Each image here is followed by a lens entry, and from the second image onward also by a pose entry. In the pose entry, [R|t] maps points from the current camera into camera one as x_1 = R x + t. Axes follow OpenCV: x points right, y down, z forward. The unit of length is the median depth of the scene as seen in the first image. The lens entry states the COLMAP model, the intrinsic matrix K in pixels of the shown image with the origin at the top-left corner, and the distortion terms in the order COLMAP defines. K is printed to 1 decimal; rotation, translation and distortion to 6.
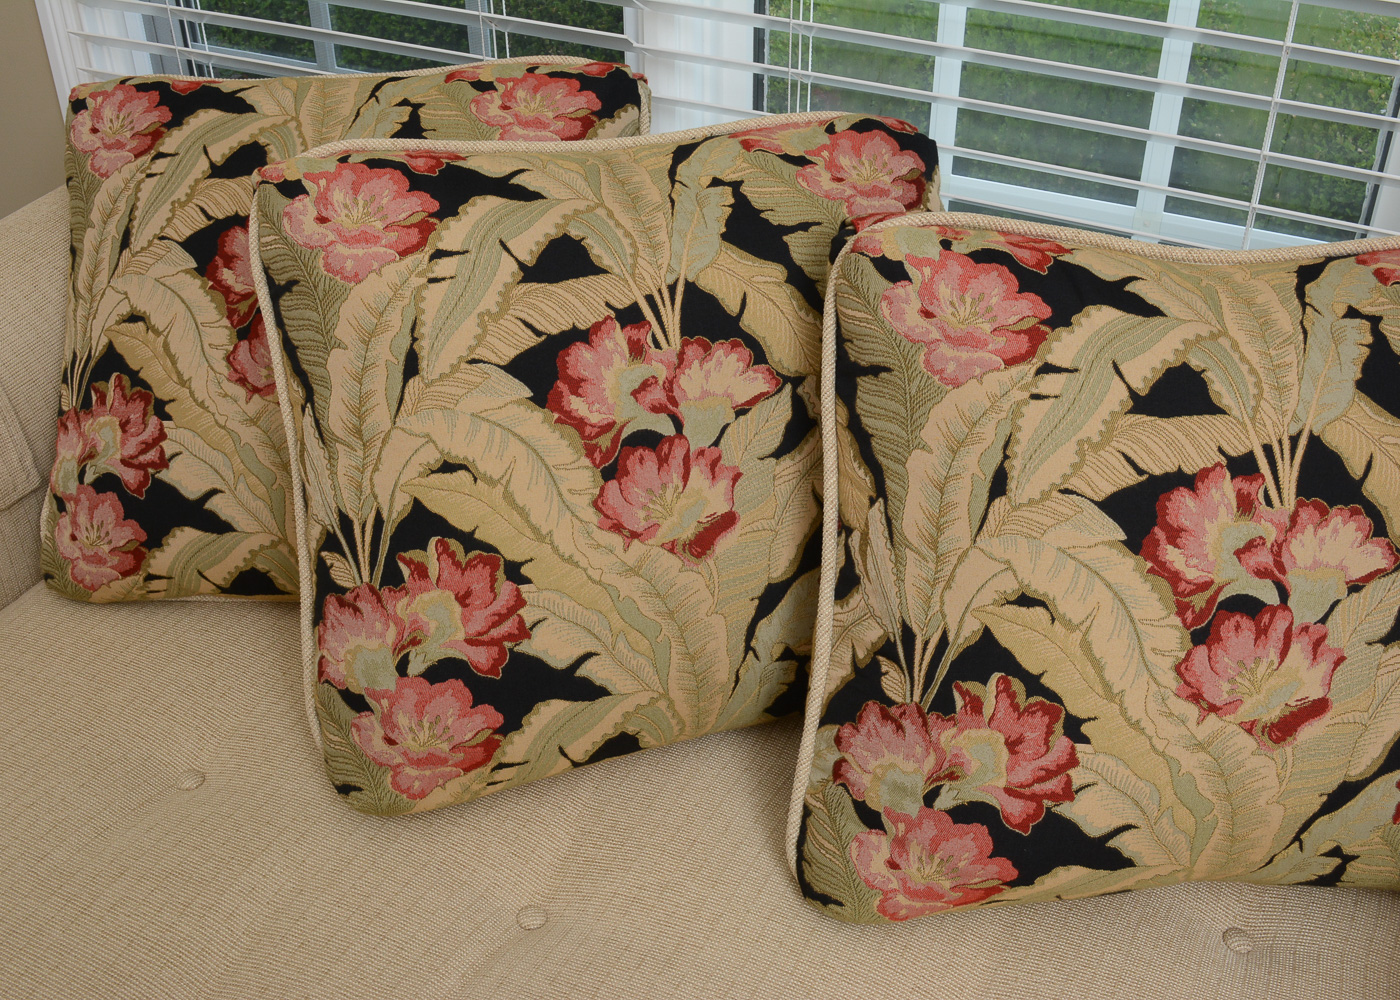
lens RADIAL K [[1645.1, 0, 700.0], [0, 1645.1, 500.0], [0, 0, 1]] dist [-0.069616, 0.005001]
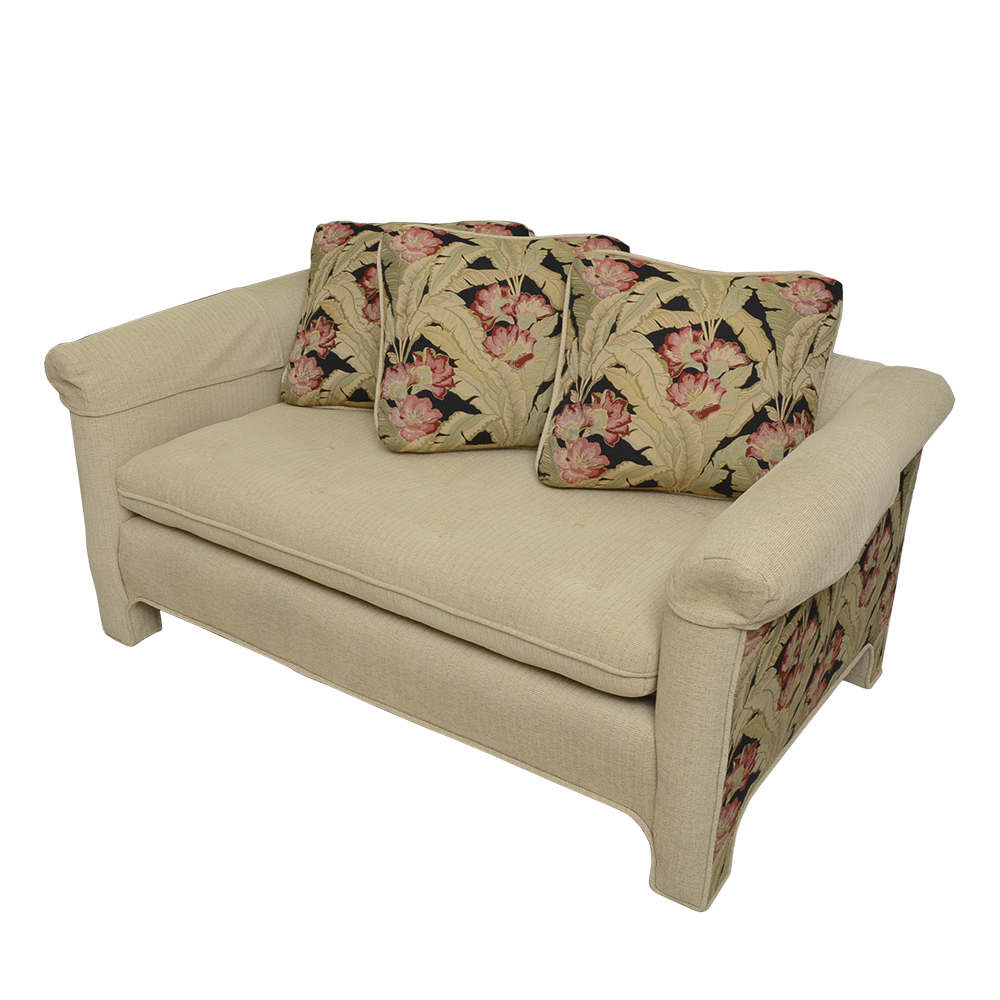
lens RADIAL K [[1265.4, 0, 500.0], [0, 1265.4, 500.0], [0, 0, 1]] dist [-0.132957, -0.010286]
pose [[0.983477, 0.086140, -0.159224, 0.339426], [-0.116728, 0.974023, -0.194047, 0.693366], [0.138372, 0.209427, 0.967984, -1.065464]]
